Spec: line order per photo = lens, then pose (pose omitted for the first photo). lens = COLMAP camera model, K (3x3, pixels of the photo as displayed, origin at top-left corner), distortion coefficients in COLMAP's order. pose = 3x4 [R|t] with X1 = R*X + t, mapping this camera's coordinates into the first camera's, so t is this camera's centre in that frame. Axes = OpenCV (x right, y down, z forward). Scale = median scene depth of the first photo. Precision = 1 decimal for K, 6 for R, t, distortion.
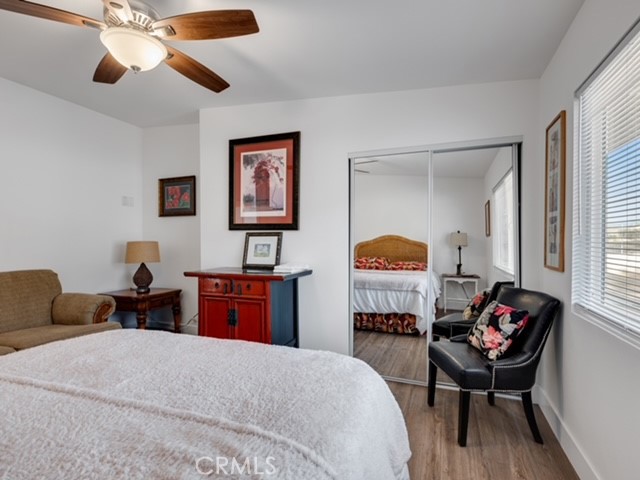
lens RADIAL K [[321.1, 0, 318.4], [0, 321.1, 243.8], [0, 0, 1]] dist [0.000632, -0.000793]
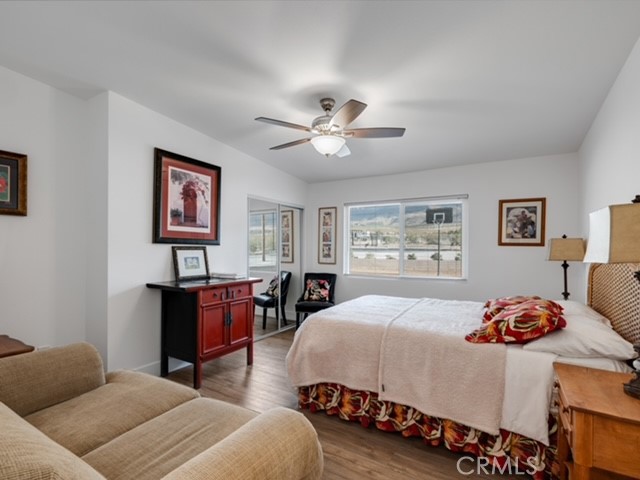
lens RADIAL K [[321.1, 0, 318.4], [0, 321.1, 243.8], [0, 0, 1]] dist [0.000632, -0.000793]
pose [[0.165226, 0.008616, 0.986218, -1.185350], [-0.008722, 0.999935, -0.007275, -0.040377], [-0.986217, -0.007400, 0.165290, 0.392263]]
